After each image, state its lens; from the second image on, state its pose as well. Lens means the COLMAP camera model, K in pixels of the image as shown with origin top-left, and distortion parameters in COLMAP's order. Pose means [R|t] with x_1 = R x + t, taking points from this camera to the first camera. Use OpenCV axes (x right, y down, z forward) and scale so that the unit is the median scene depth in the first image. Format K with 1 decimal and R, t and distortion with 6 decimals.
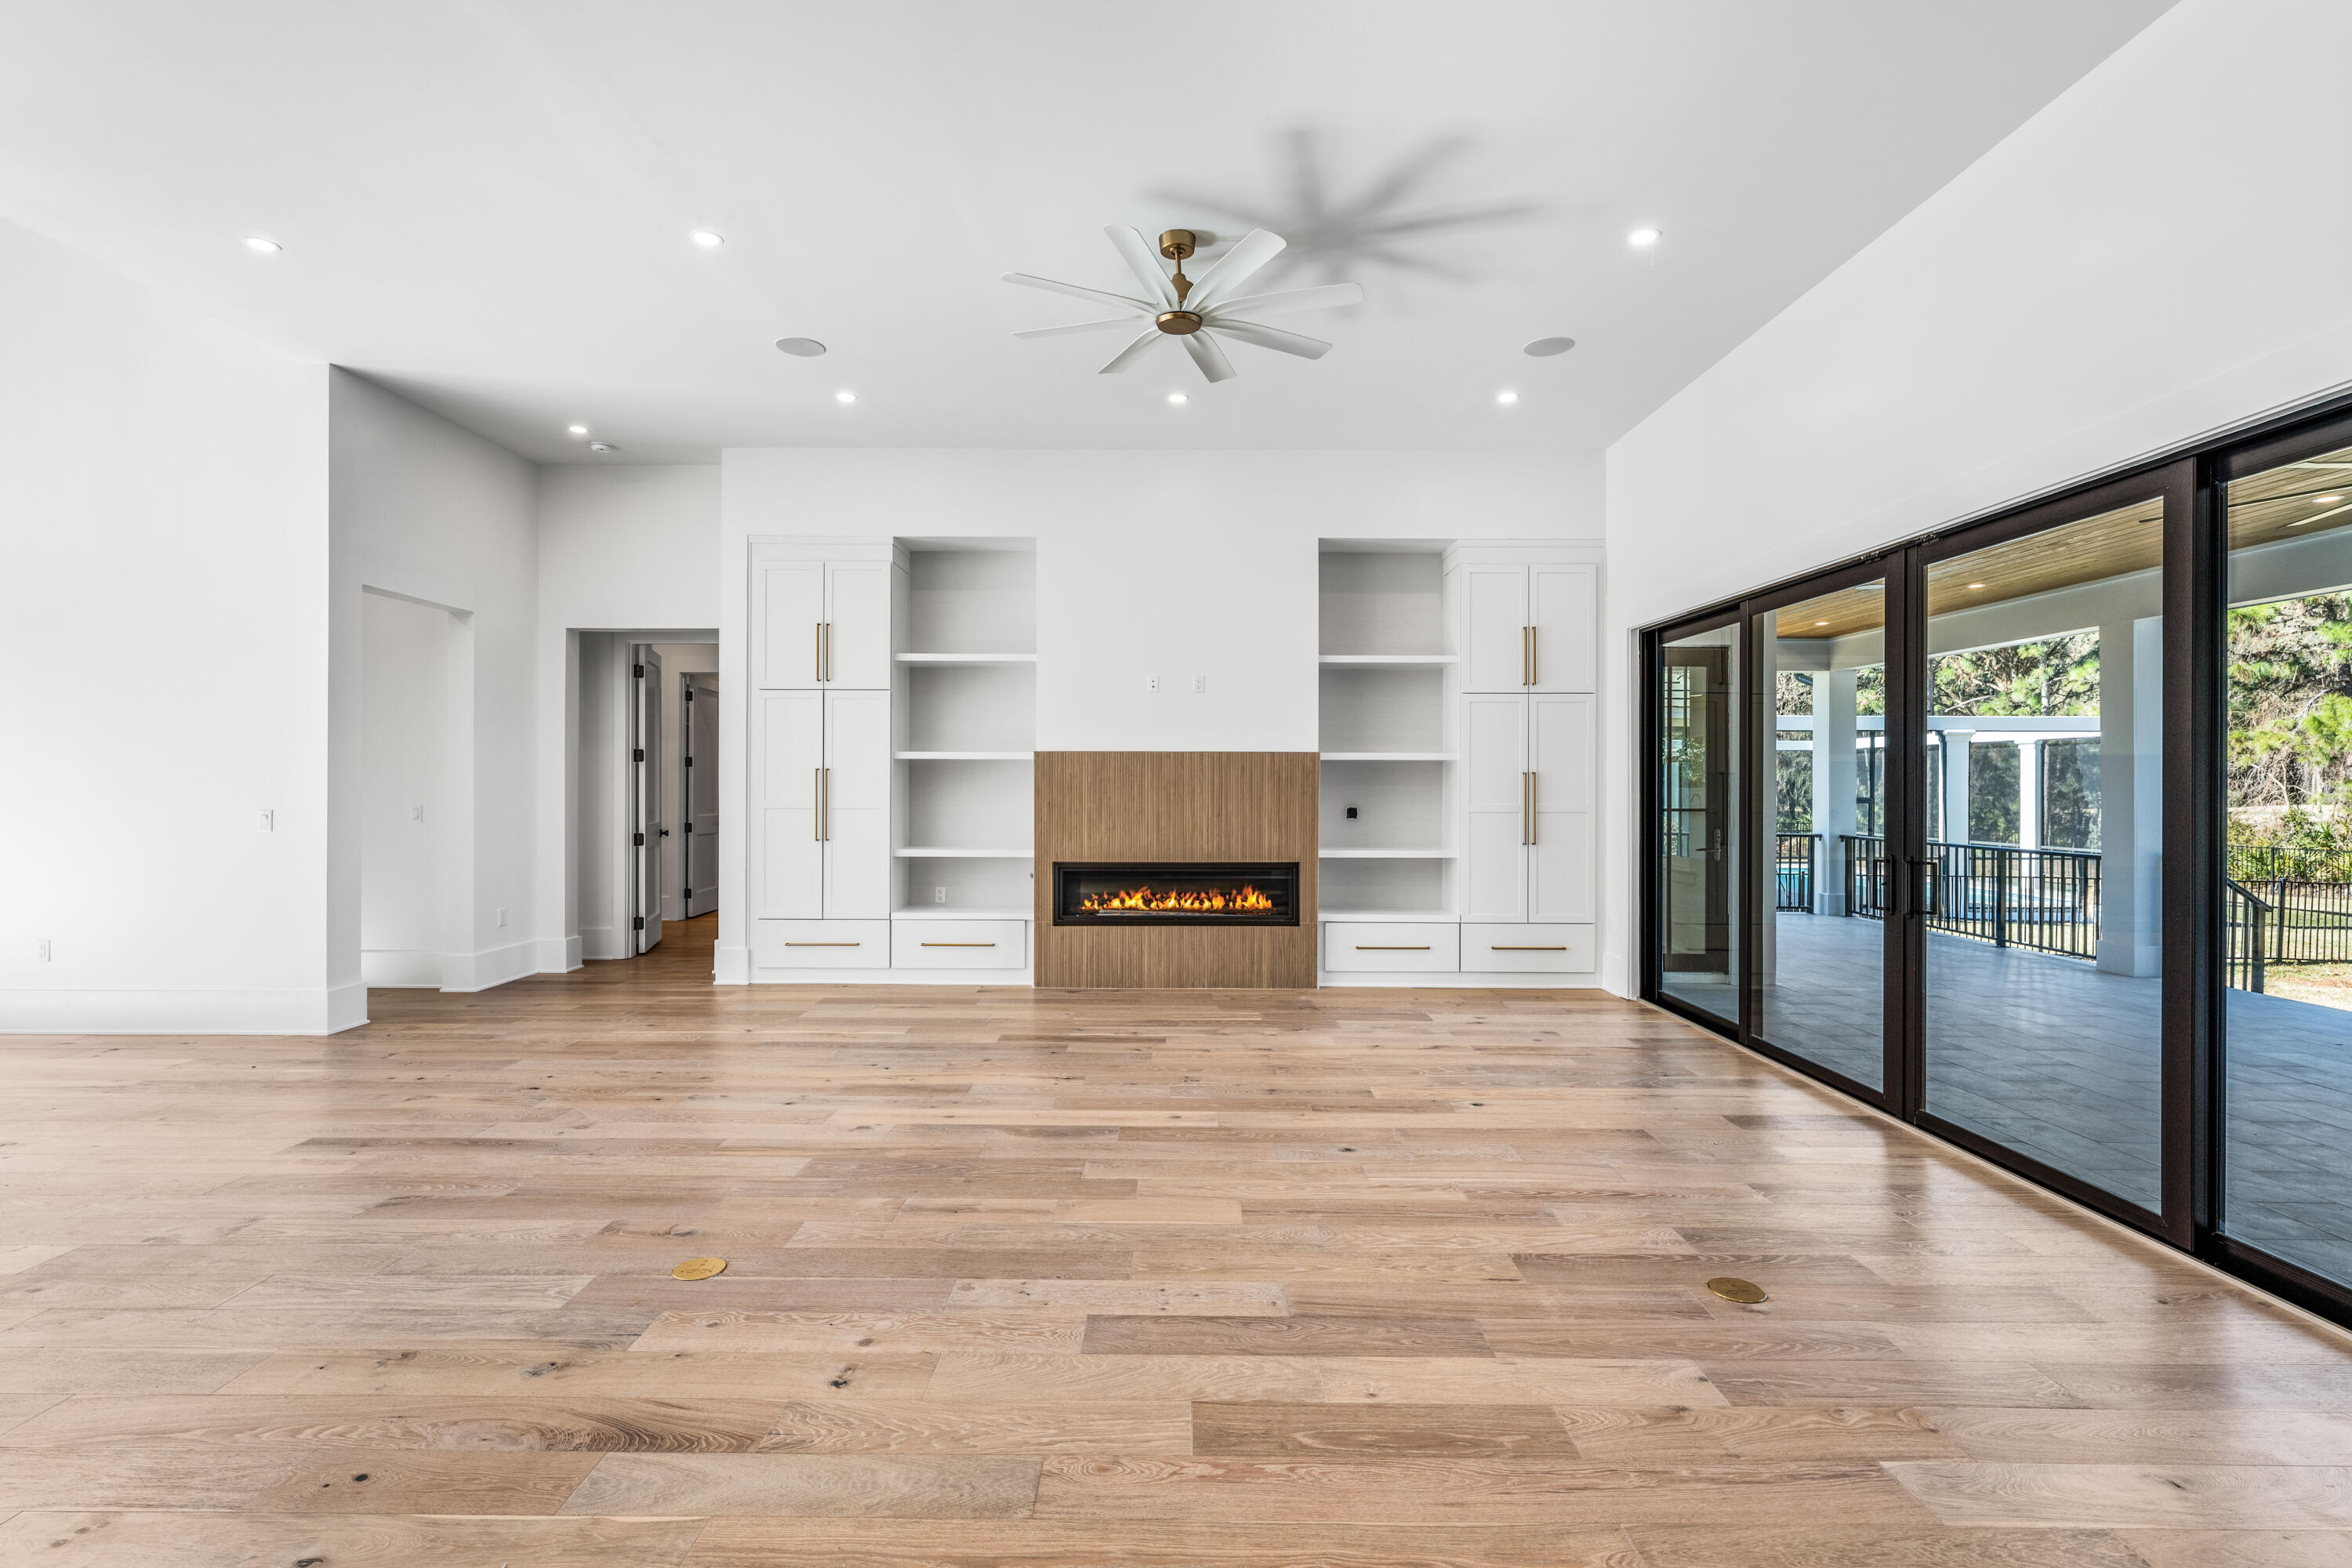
lens RADIAL K [[1043.9, 0, 1165.7], [0, 1043.9, 788.1], [0, 0, 1]] dist [-0.002422, 0.000186]
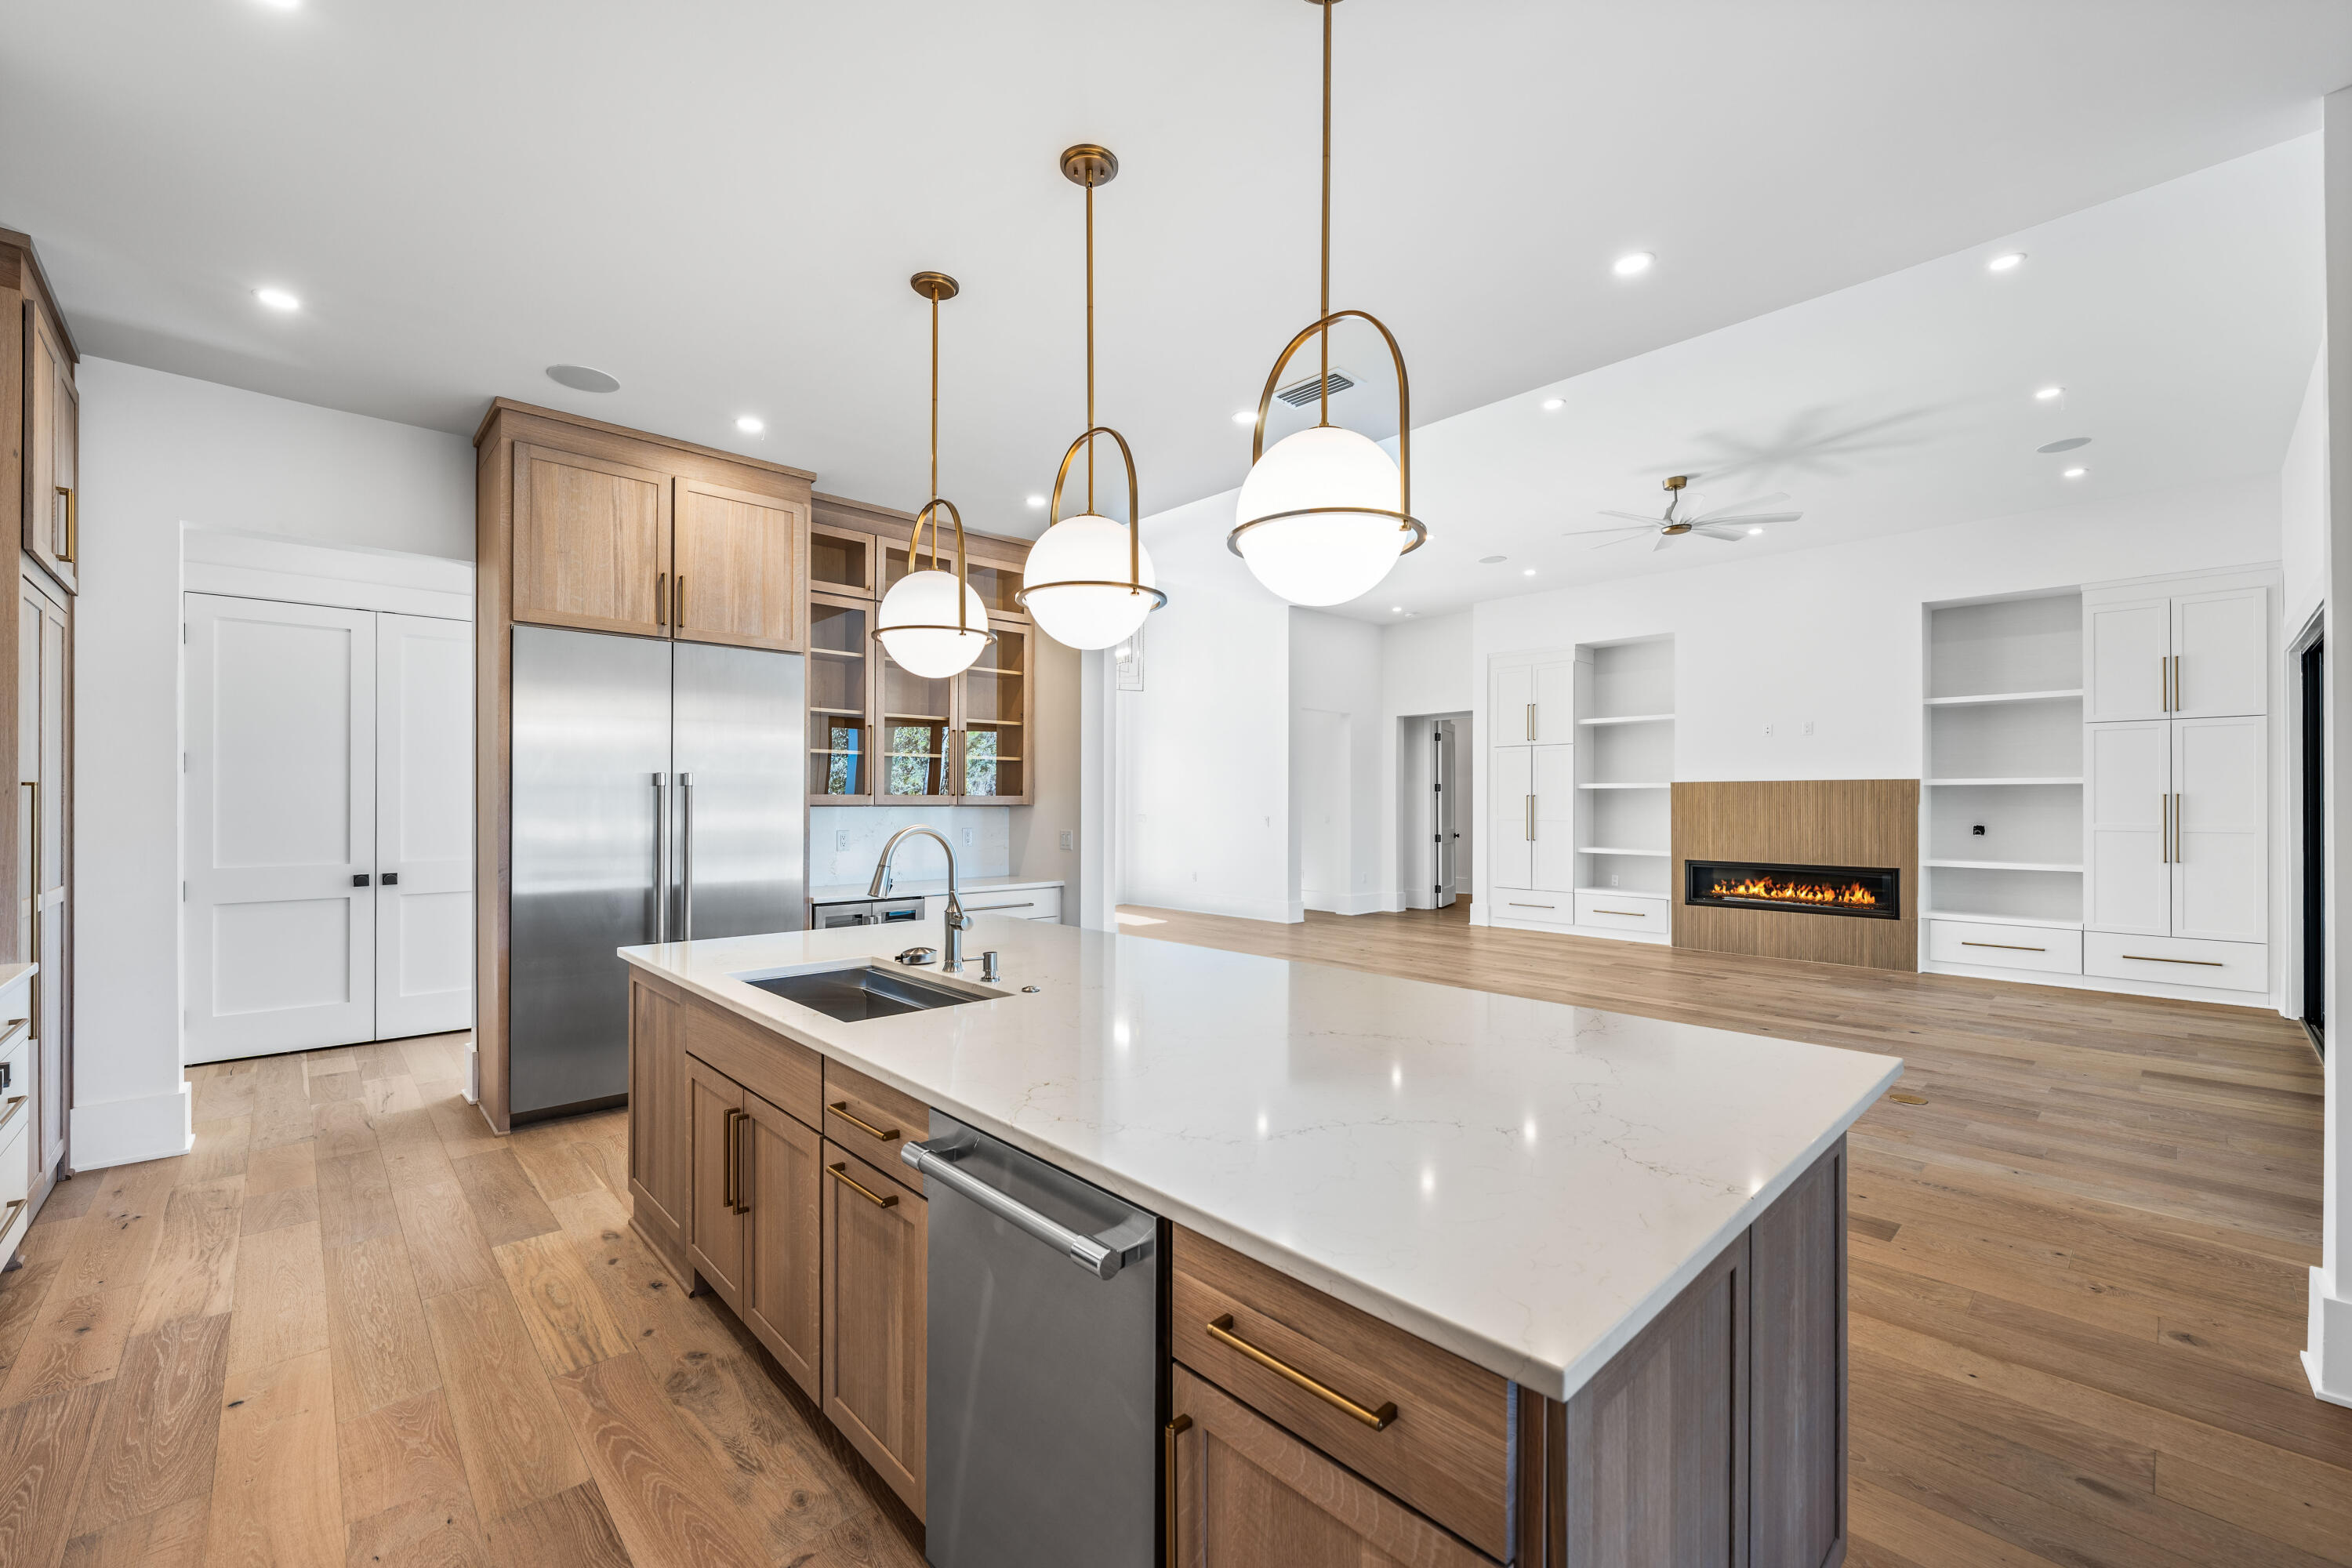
lens RADIAL K [[936.7, 0, 1182.8], [0, 936.7, 803.5], [0, 0, 1]] dist [-0.006872, 0.000154]
pose [[0.692978, -0.000972, -0.720958, 0.336615], [-0.003514, 0.999983, -0.004725, 0.002816], [0.720950, 0.005808, 0.692963, -0.378381]]
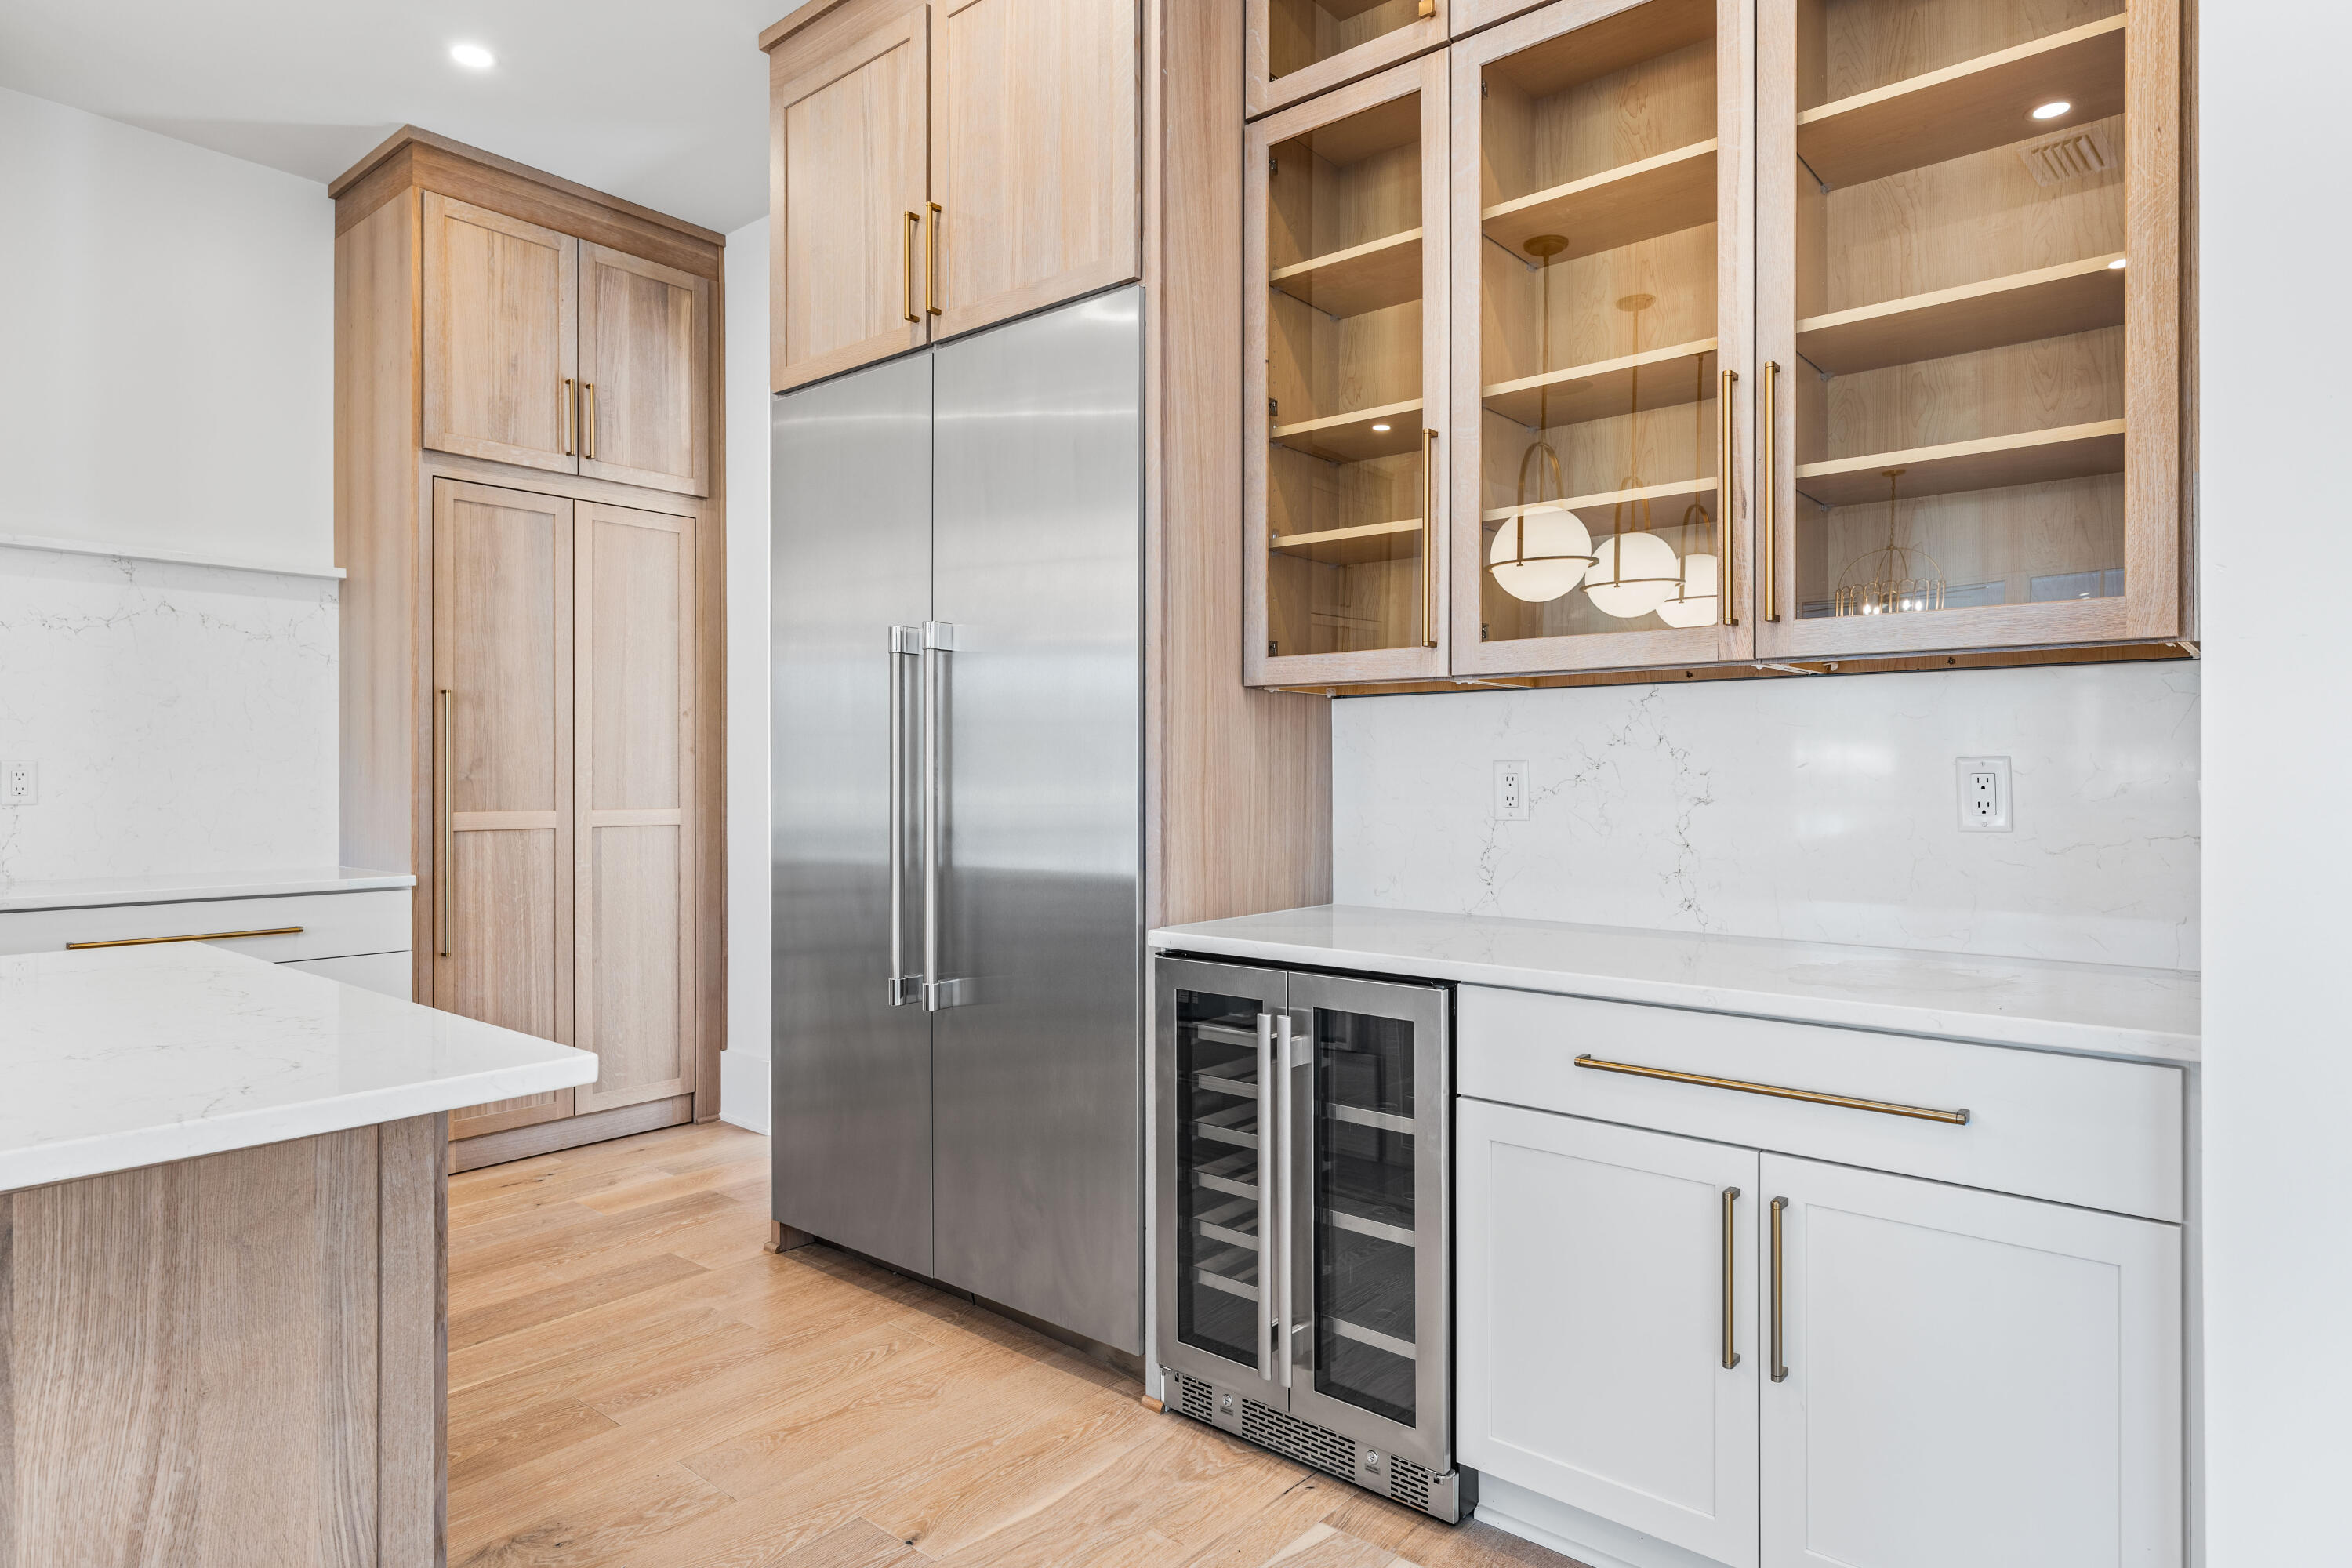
lens RADIAL K [[1345.9, 0, 1167.7], [0, 1345.9, 772.6], [0, 0, 1]] dist [0.002513, 0.000042]
pose [[-0.637502, -0.004608, -0.770435, -0.060962], [-0.005980, 0.999982, -0.001033, 0.026353], [0.770425, 0.003948, -0.637518, 0.128811]]
